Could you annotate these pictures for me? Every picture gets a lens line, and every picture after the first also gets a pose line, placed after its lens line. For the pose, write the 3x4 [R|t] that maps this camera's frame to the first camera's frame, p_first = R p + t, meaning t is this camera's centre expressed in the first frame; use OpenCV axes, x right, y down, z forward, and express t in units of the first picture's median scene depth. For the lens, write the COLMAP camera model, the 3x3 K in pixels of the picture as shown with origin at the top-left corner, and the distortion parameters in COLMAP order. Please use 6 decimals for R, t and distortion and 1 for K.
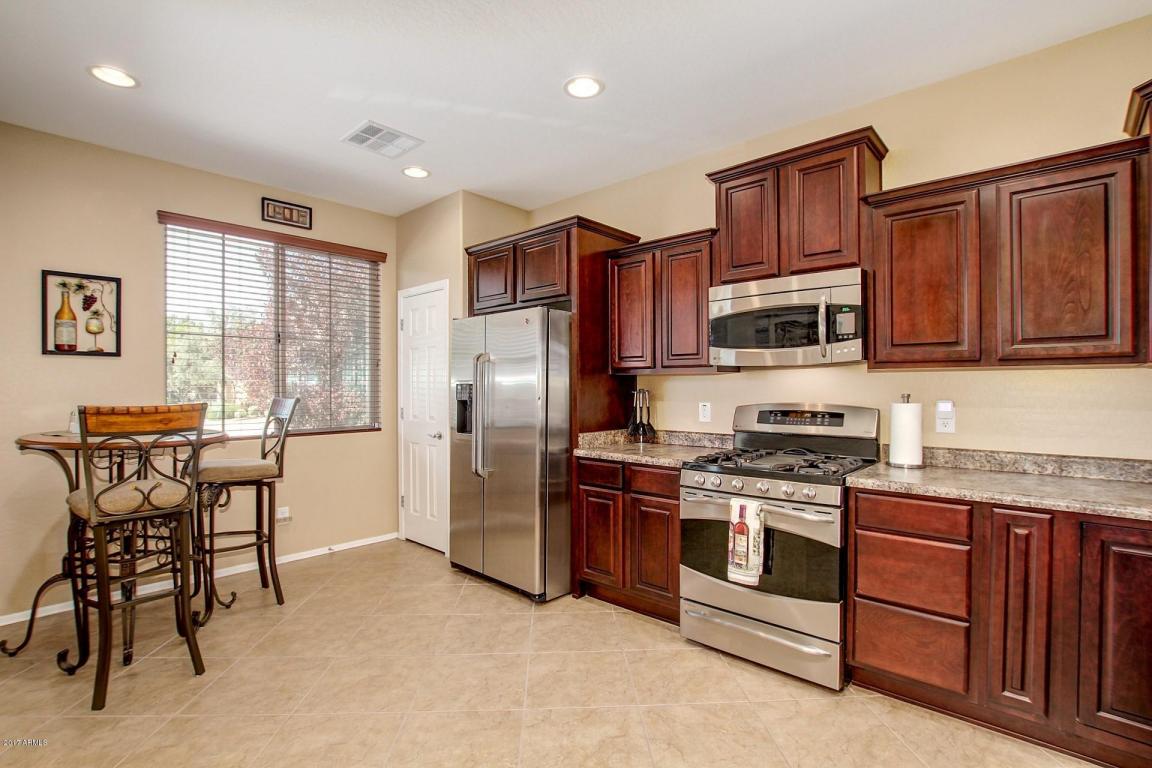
lens RADIAL K [[533.2, 0, 585.5], [0, 533.2, 385.4], [0, 0, 1]] dist [-0.032276, 0.004114]
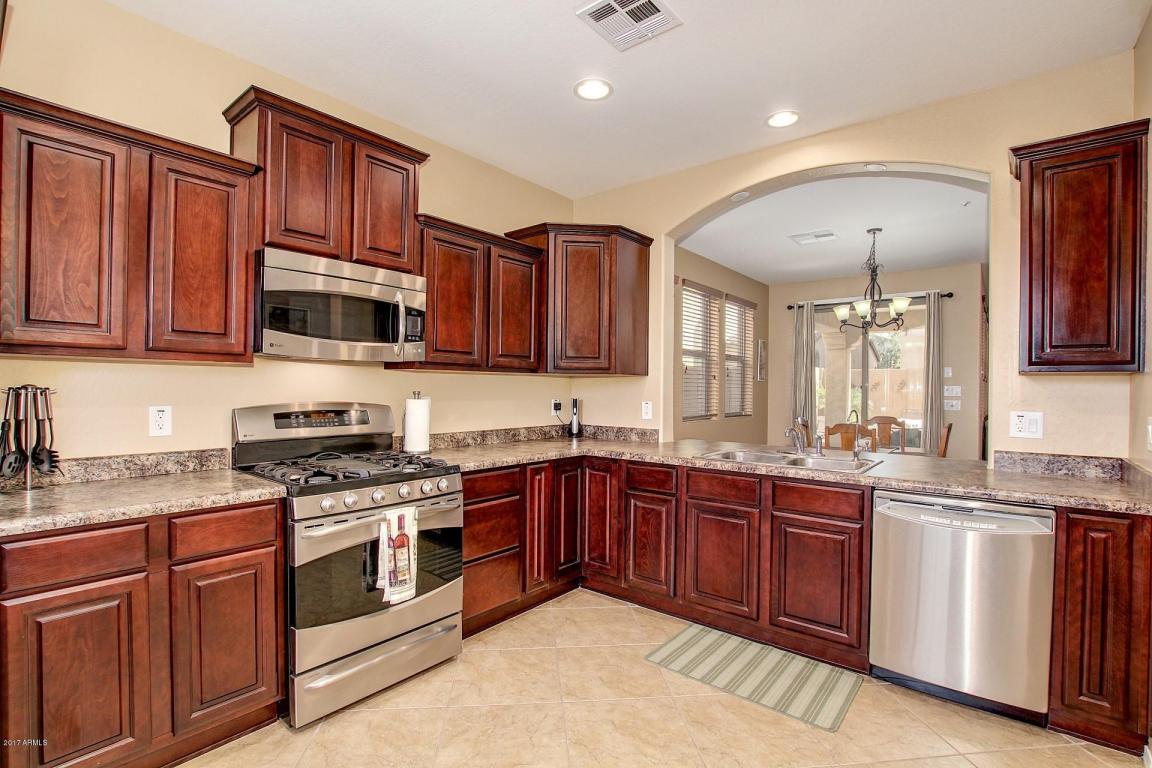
lens RADIAL K [[533.2, 0, 576.8], [0, 533.2, 388.8], [0, 0, 1]] dist [-0.032276, 0.004114]
pose [[-0.047278, 0.001106, 0.998881, -0.523503], [-0.004679, 0.999988, -0.001328, 0.009119], [-0.998871, -0.004737, -0.047272, 0.629431]]
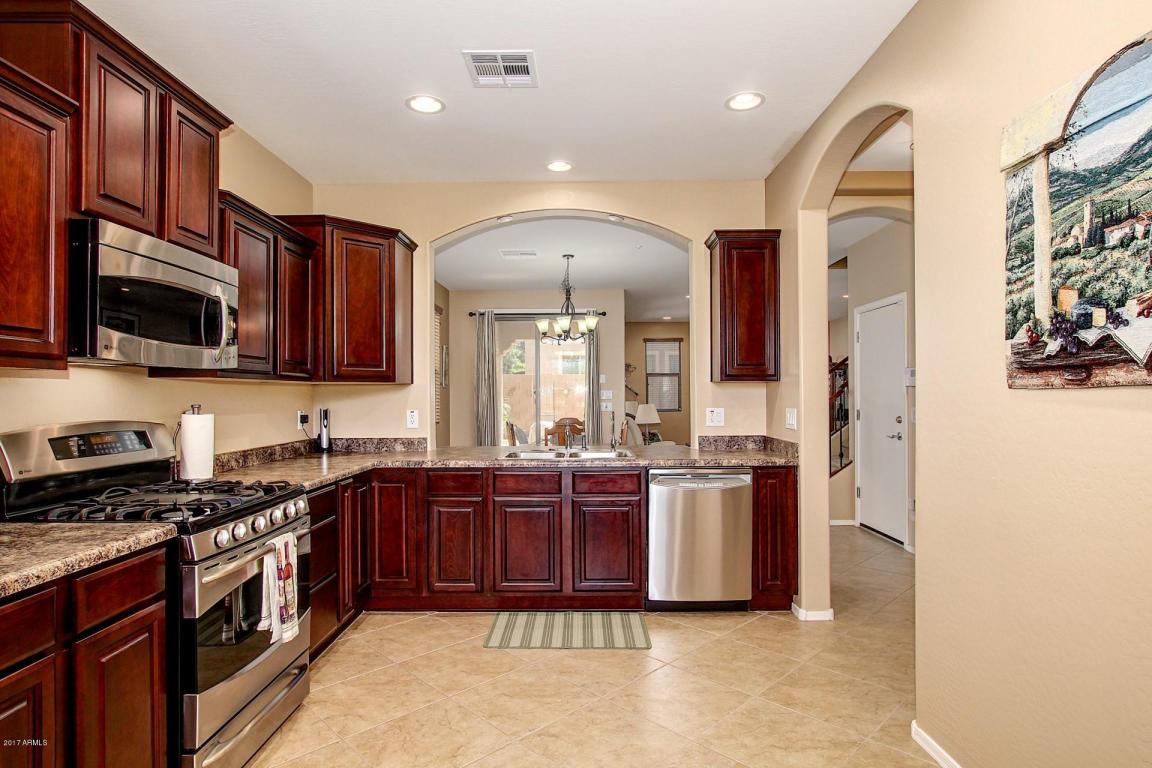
lens RADIAL K [[608.5, 0, 582.1], [0, 608.5, 388.0], [0, 0, 1]] dist [-0.019432, 0.003036]
pose [[-0.666599, 0.014391, 0.745278, -0.585805], [0.010030, 0.999896, -0.010336, 0.004294], [-0.745349, 0.000585, -0.666674, 1.079890]]
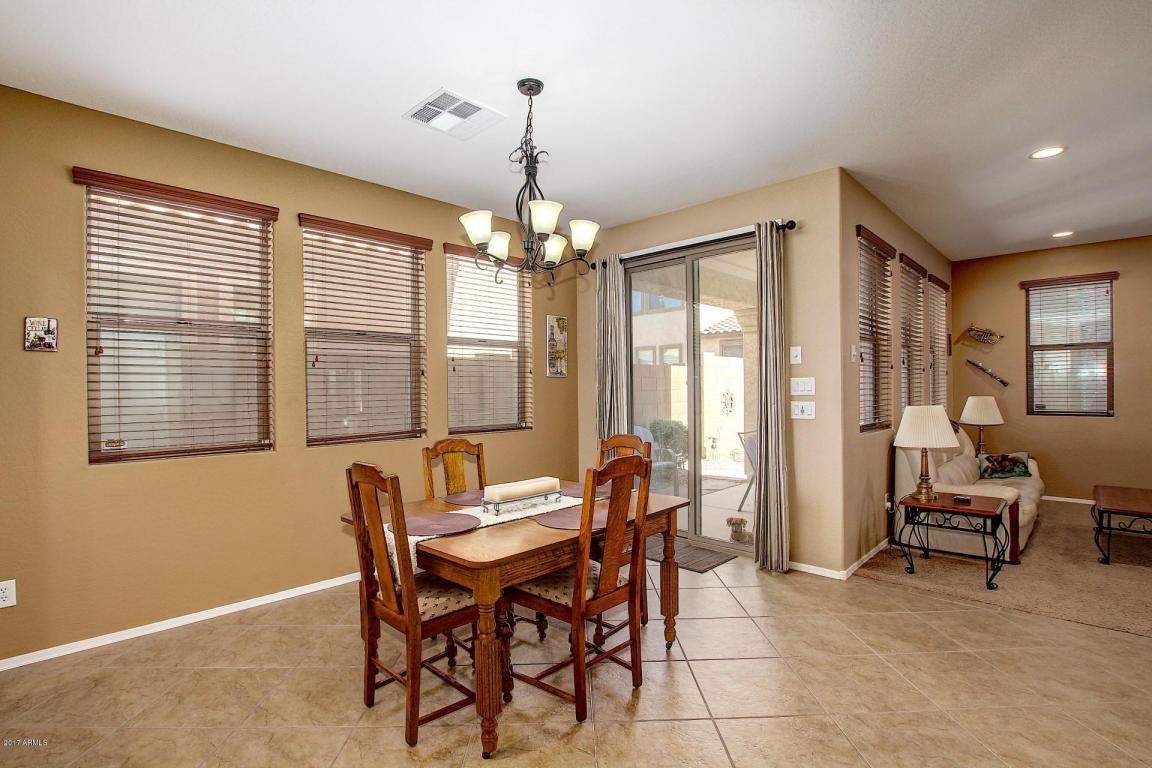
lens RADIAL K [[533.2, 0, 583.1], [0, 533.2, 392.5], [0, 0, 1]] dist [-0.032276, 0.004114]
pose [[0.028869, -0.008318, 0.999549, 0.231405], [0.013076, 0.999883, 0.007943, 0.003197], [-0.999498, 0.012841, 0.028975, -0.503780]]
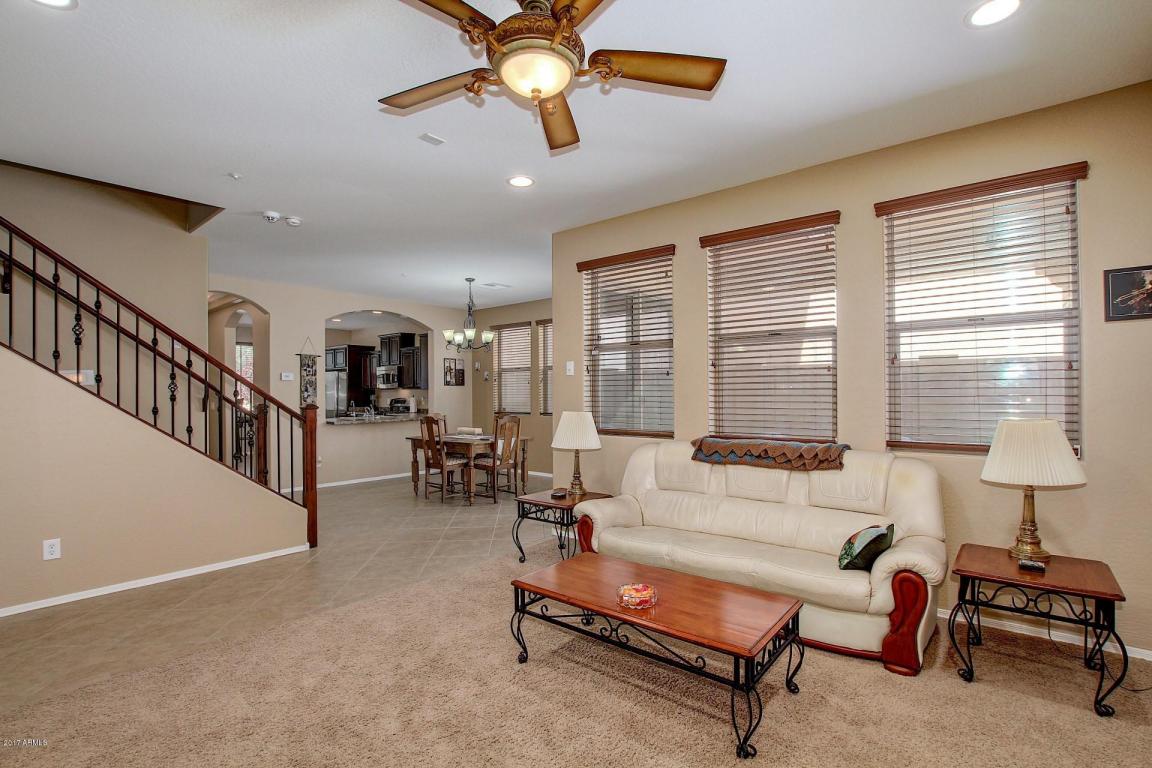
lens RADIAL K [[533.2, 0, 579.8], [0, 533.2, 389.1], [0, 0, 1]] dist [-0.032276, 0.004114]
pose [[0.999261, -0.003641, 0.038253, 1.568779], [0.003940, 0.999962, -0.007740, 0.004877], [-0.038223, 0.007885, 0.999238, -2.868580]]
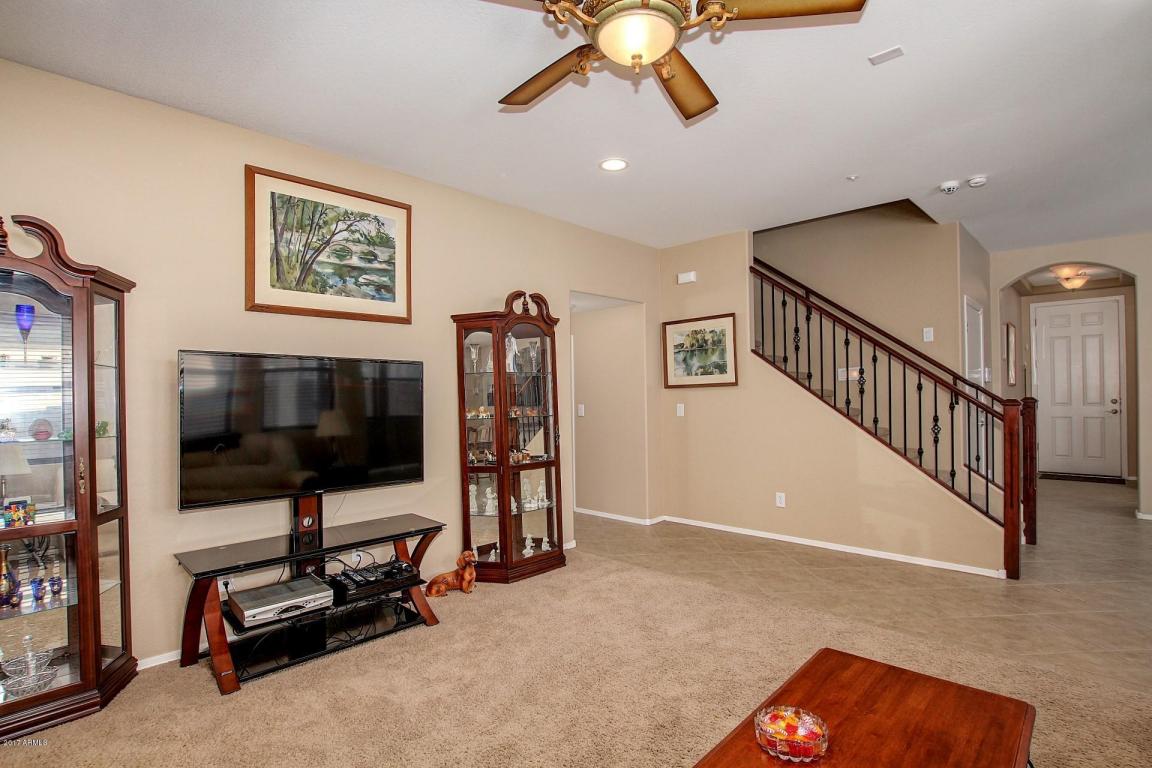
lens RADIAL K [[569.1, 0, 581.9], [0, 569.1, 390.6], [0, 0, 1]] dist [-0.023073, 0.001819]
pose [[-0.029055, 0.003184, -0.999573, 2.208721], [0.011732, 0.999927, 0.002844, -0.002046], [0.999509, -0.011645, -0.029091, -2.229274]]
